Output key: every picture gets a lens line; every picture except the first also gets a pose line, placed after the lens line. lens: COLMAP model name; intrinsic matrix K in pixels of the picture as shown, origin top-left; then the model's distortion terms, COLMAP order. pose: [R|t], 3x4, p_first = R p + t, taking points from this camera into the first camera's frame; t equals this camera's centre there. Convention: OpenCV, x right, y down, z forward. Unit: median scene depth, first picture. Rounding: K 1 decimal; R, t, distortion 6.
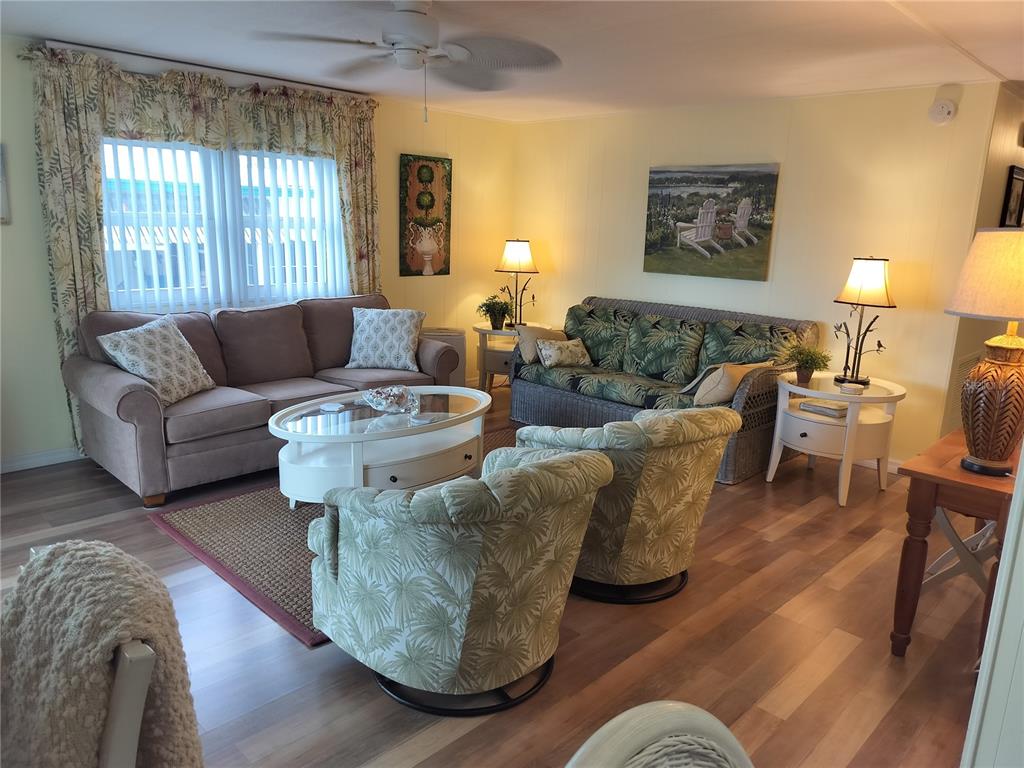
lens RADIAL K [[721.6, 0, 508.8], [0, 721.6, 388.2], [0, 0, 1]] dist [0.034048, -0.032575]
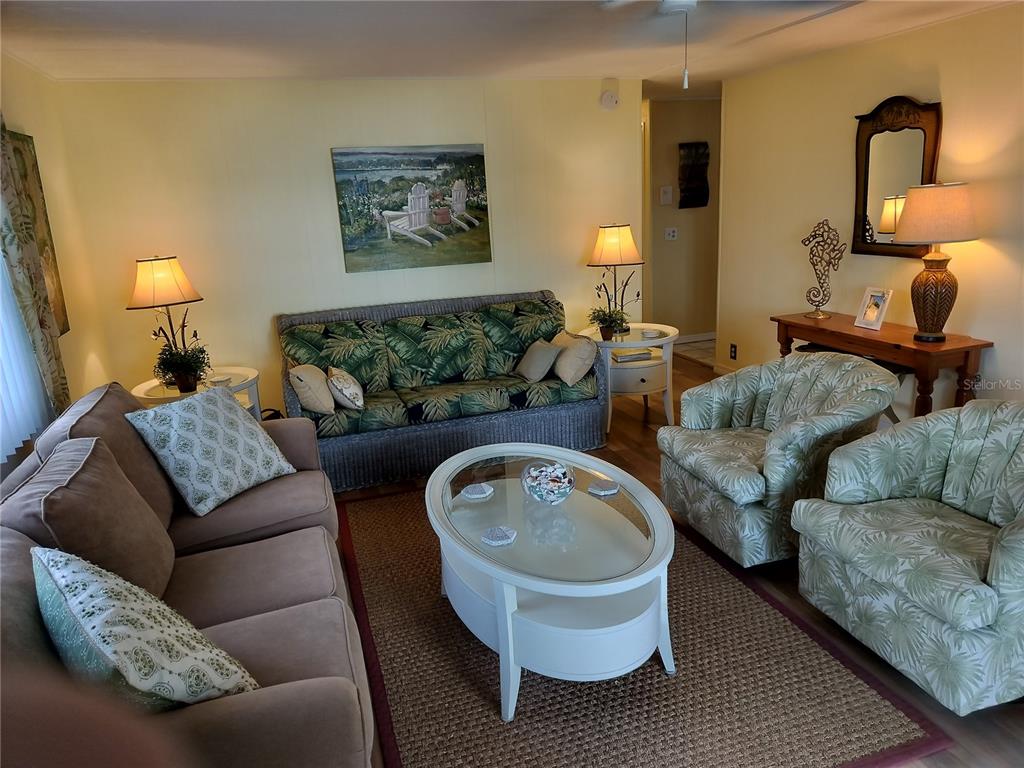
lens RADIAL K [[721.6, 0, 512.0], [0, 721.6, 386.1], [0, 0, 1]] dist [0.034048, -0.032575]
pose [[0.451414, -0.267993, 0.851120, -0.518478], [0.269940, 0.950155, 0.156006, -0.127338], [-0.850504, 0.159328, 0.501255, 0.479879]]
